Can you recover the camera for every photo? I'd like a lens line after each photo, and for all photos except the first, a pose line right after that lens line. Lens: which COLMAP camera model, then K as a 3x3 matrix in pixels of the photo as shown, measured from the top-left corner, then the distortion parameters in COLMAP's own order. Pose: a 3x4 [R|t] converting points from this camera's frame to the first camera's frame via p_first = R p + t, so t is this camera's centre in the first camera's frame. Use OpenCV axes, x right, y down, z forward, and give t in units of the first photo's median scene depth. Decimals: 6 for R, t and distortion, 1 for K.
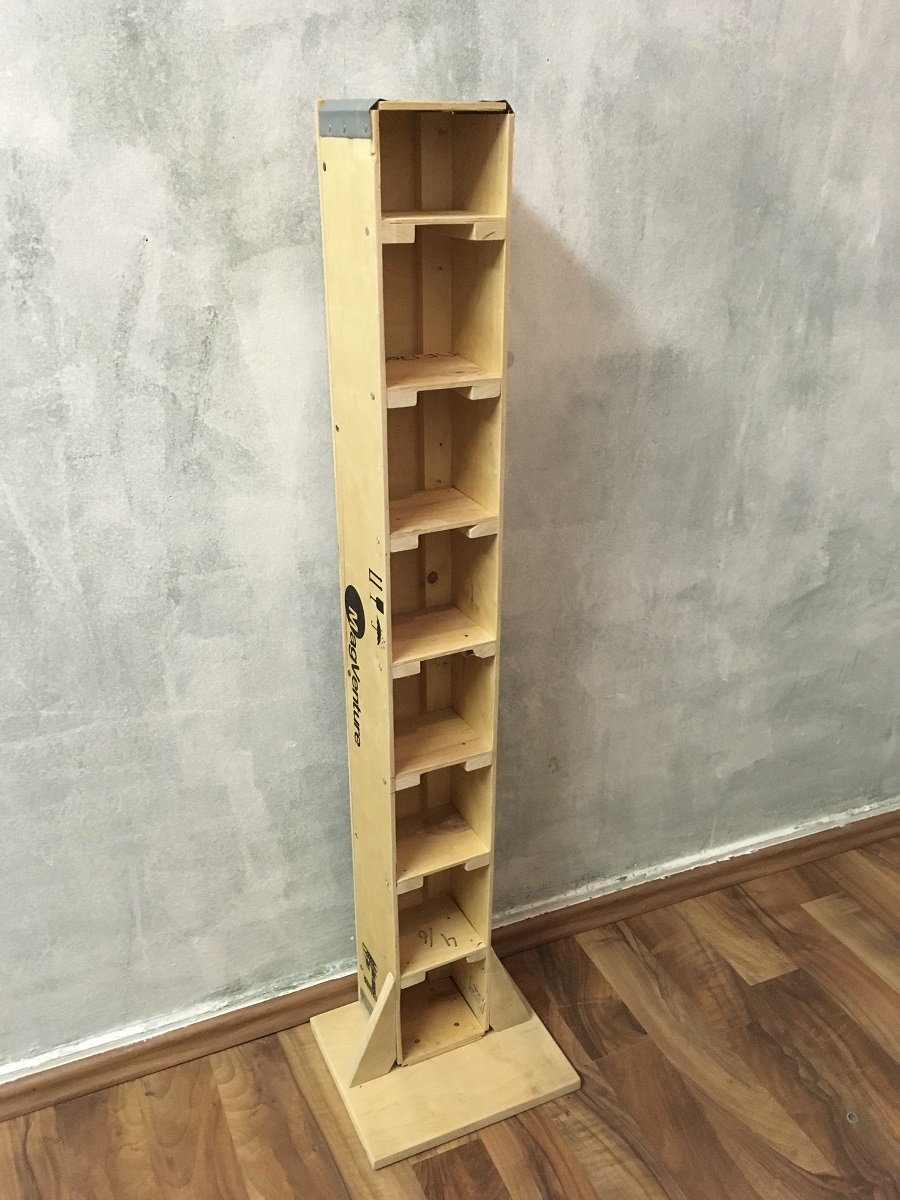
lens RADIAL K [[1028.5, 0, 444.7], [0, 1028.5, 597.6], [0, 0, 1]] dist [0.086403, -0.125548]
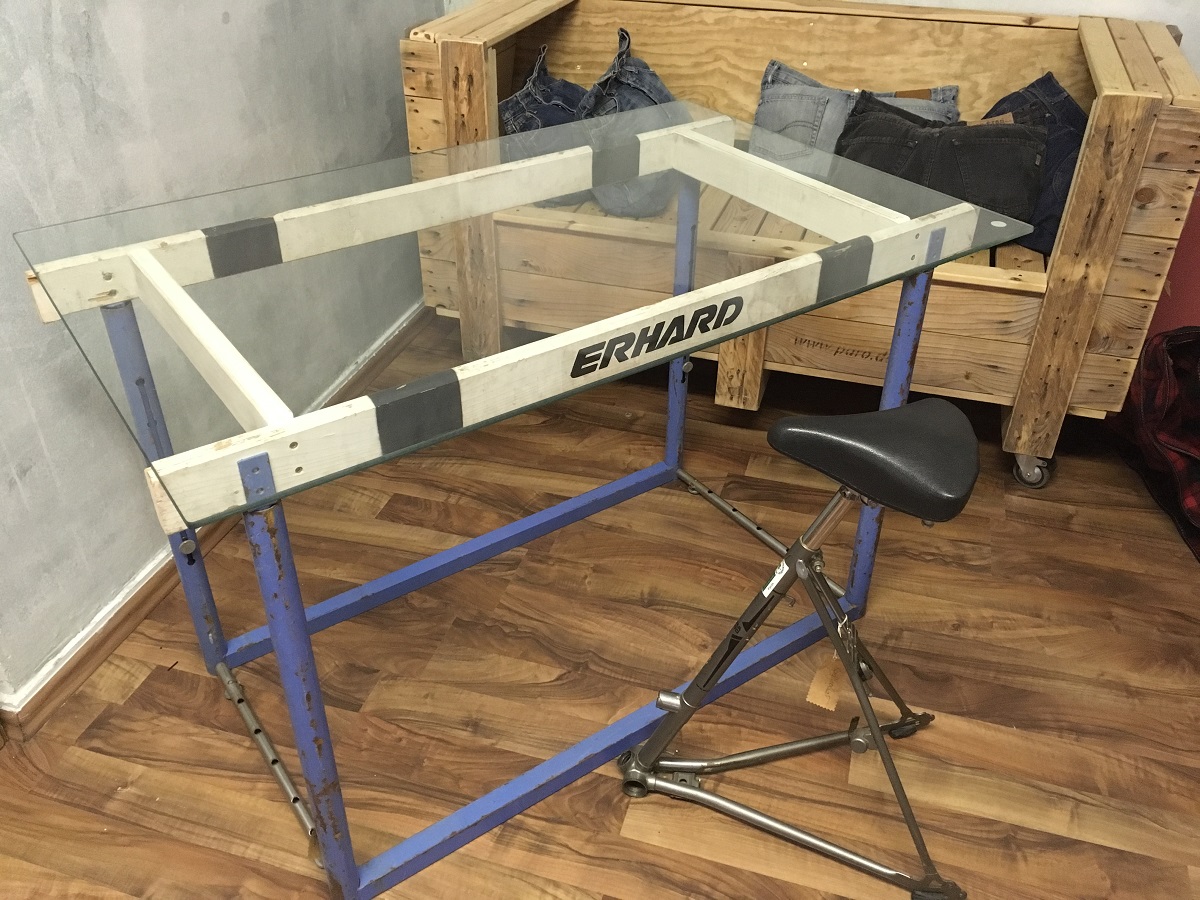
lens RADIAL K [[1028.5, 0, 600.5], [0, 1028.5, 453.2], [0, 0, 1]] dist [0.086403, -0.125548]
pose [[0.653548, -0.437974, 0.617296, -0.737092], [0.321670, 0.898978, 0.297267, 0.061559], [-0.685130, 0.004287, 0.728408, -0.452495]]
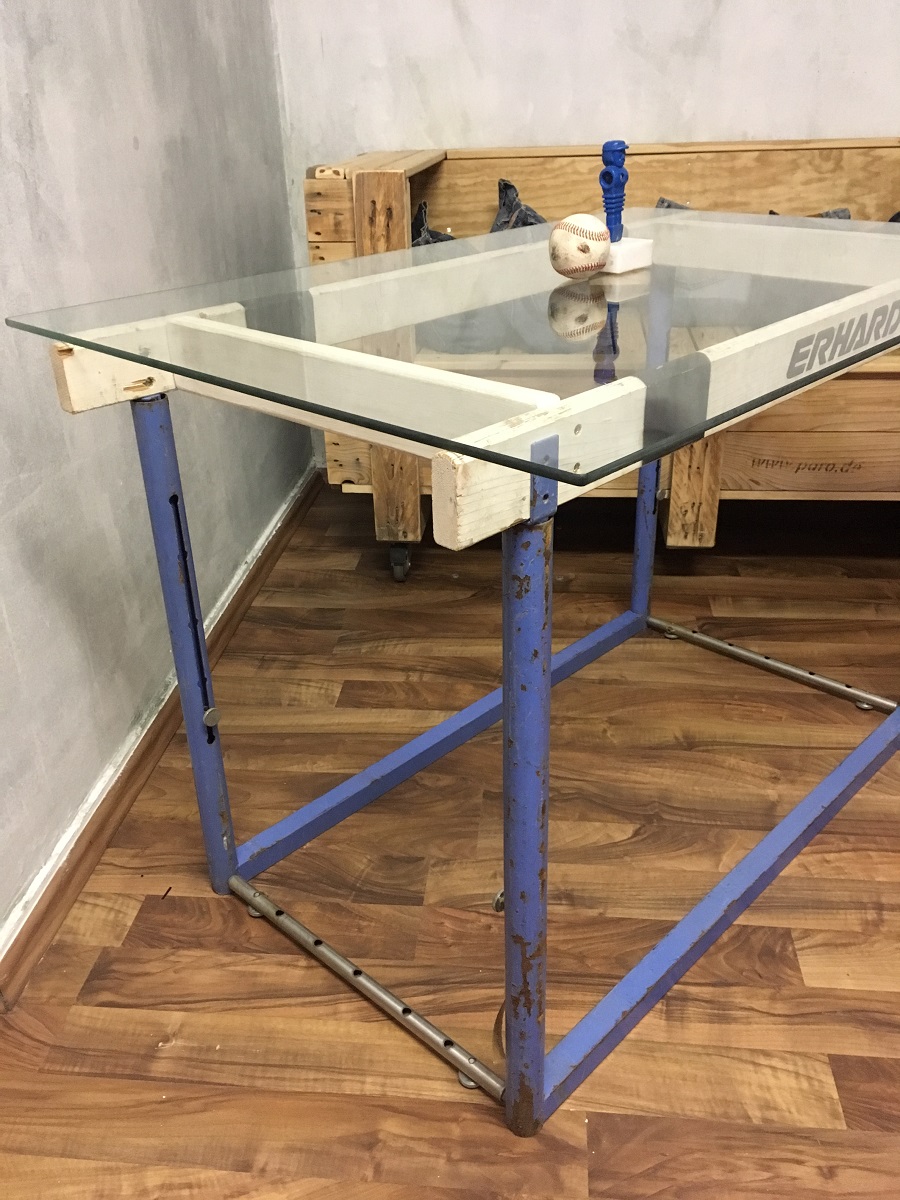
lens RADIAL K [[1028.5, 0, 447.3], [0, 1028.5, 601.6], [0, 0, 1]] dist [0.086403, -0.125548]
pose [[0.494885, -0.420306, 0.760547, -0.928275], [0.397129, 0.887885, 0.232268, 0.131633], [-0.772902, 0.187090, 0.606317, -0.022181]]
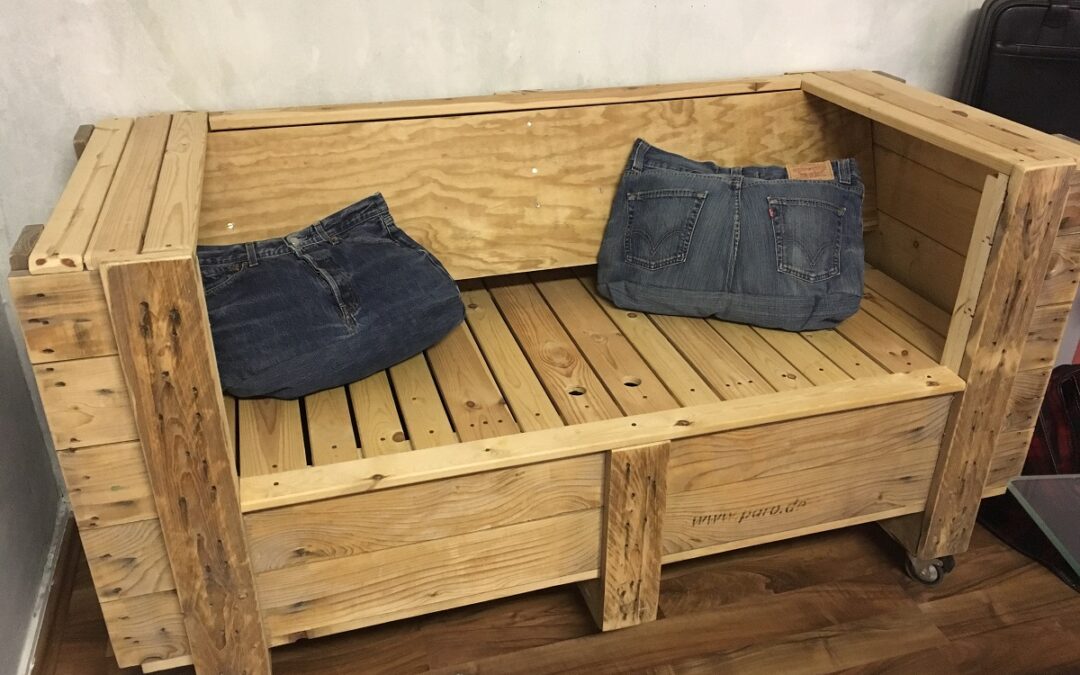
lens RADIAL K [[916.5, 0, 542.2], [0, 916.5, 337.1], [0, 0, 1]] dist [0.046832, -0.048635]
pose [[0.114574, -0.486788, 0.865974, -0.321897], [0.410980, 0.816845, 0.404796, -0.213873], [-0.904416, 0.309519, 0.293649, 0.289802]]
